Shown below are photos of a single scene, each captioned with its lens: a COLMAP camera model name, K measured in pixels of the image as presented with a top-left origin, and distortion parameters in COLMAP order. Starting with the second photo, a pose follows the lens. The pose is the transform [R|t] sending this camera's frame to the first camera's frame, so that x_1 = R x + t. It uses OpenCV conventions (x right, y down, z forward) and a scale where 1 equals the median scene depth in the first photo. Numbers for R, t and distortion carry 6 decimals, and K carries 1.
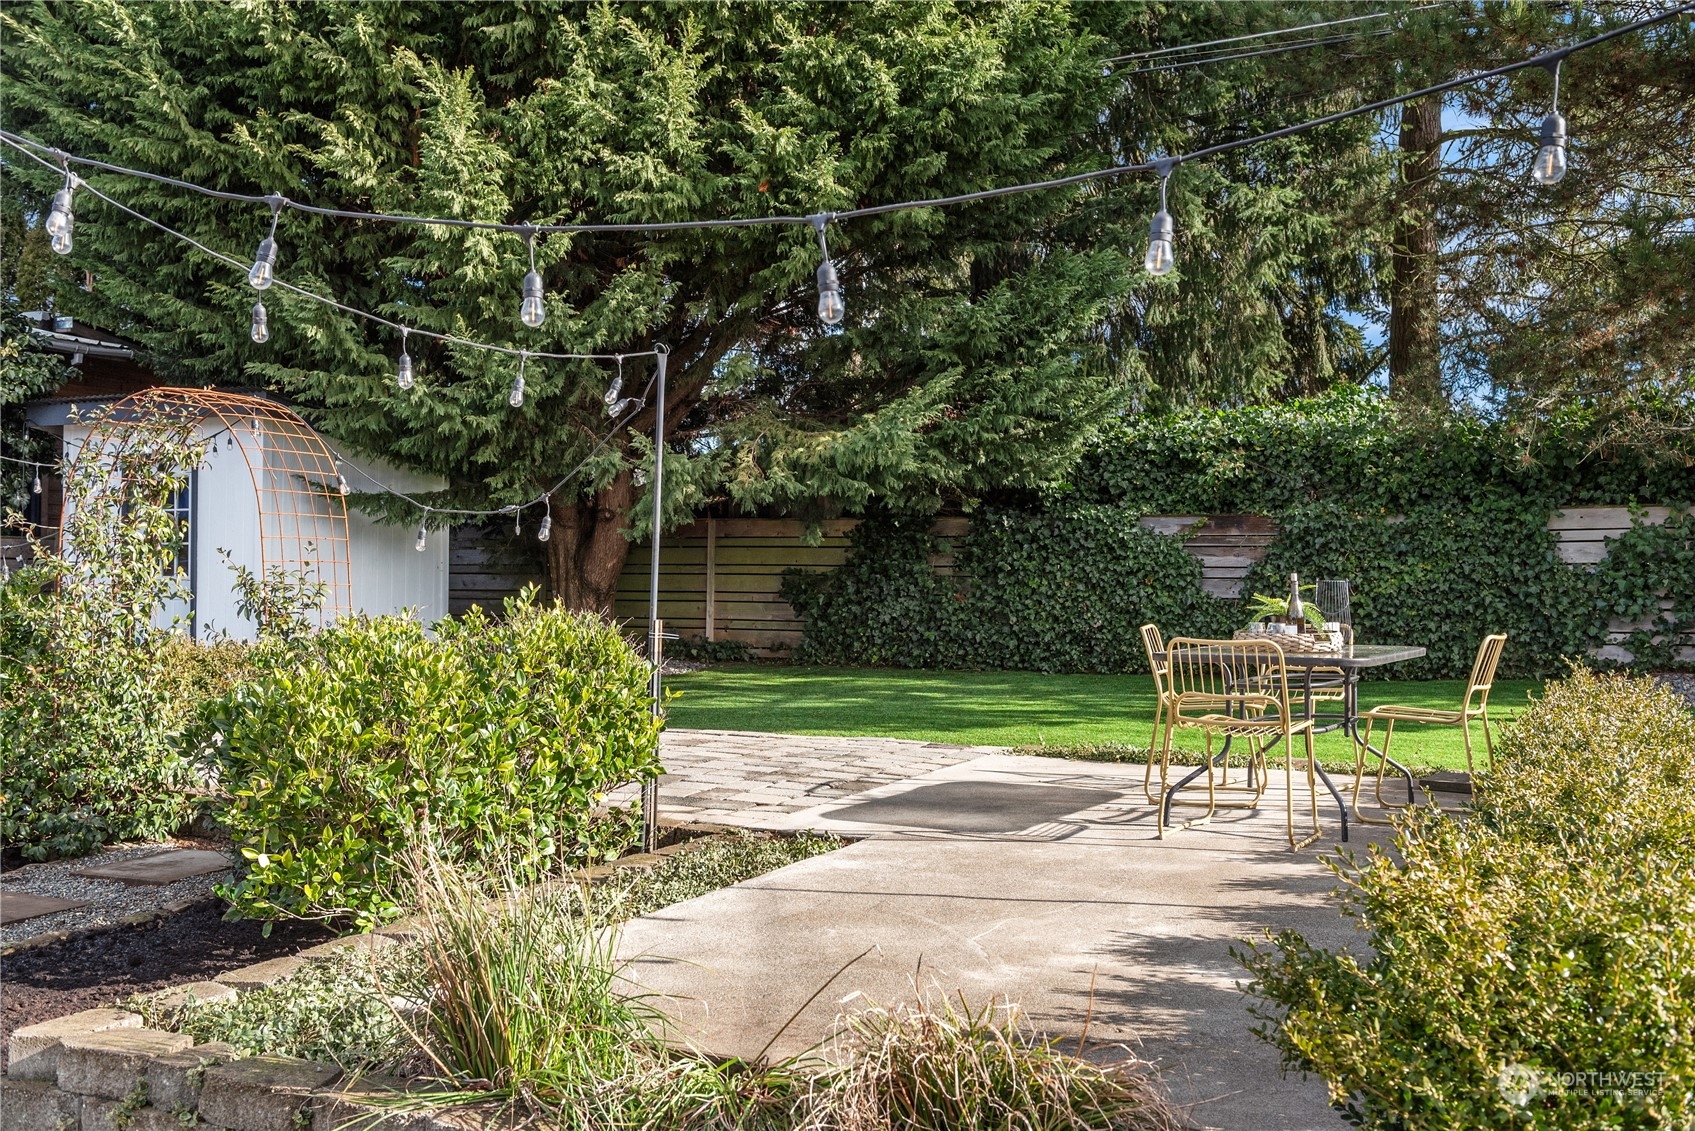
lens RADIAL K [[1588.4, 0, 848.7], [0, 1588.4, 562.9], [0, 0, 1]] dist [0.008076, 0.000000]
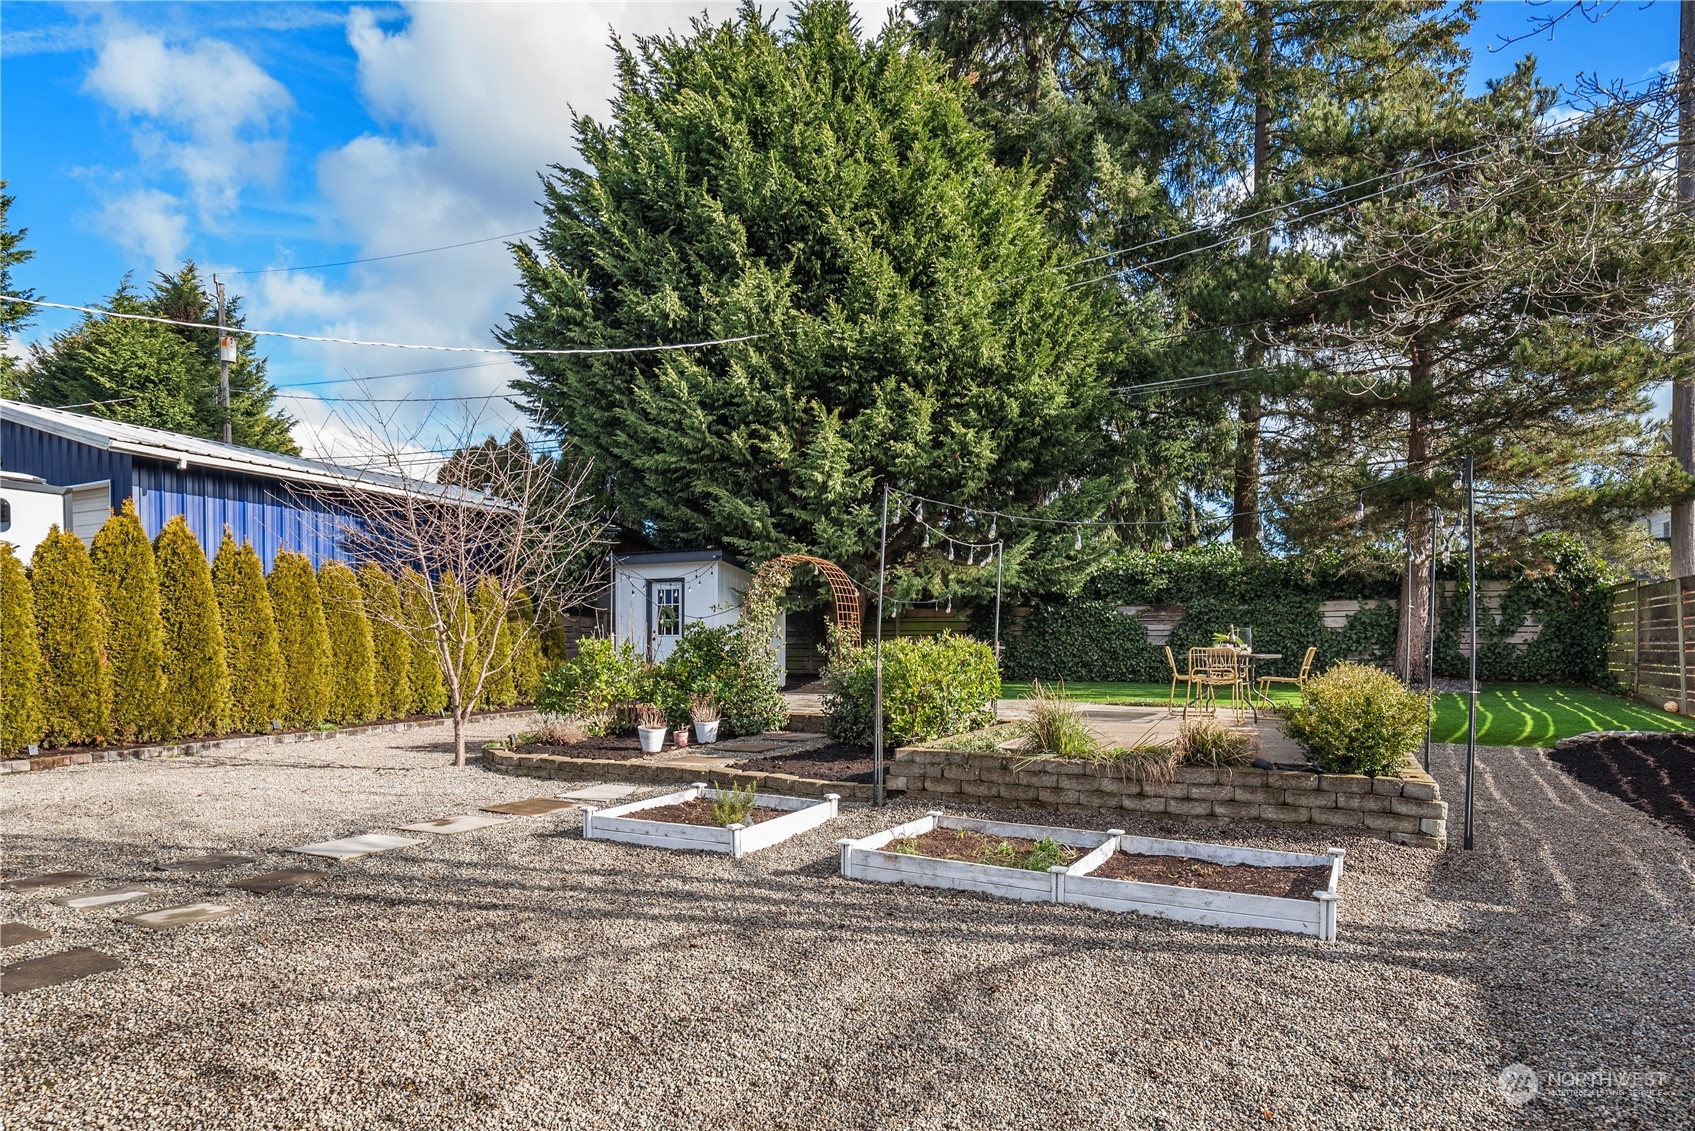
lens RADIAL K [[929.0, 0, 845.0], [0, 929.0, 656.1], [0, 0, 1]] dist [0.003360, 0.000011]
pose [[0.999212, -0.001214, -0.039684, -0.157652], [0.002007, 0.999799, 0.019962, 0.014325], [0.039652, -0.020025, 0.999013, -0.292111]]
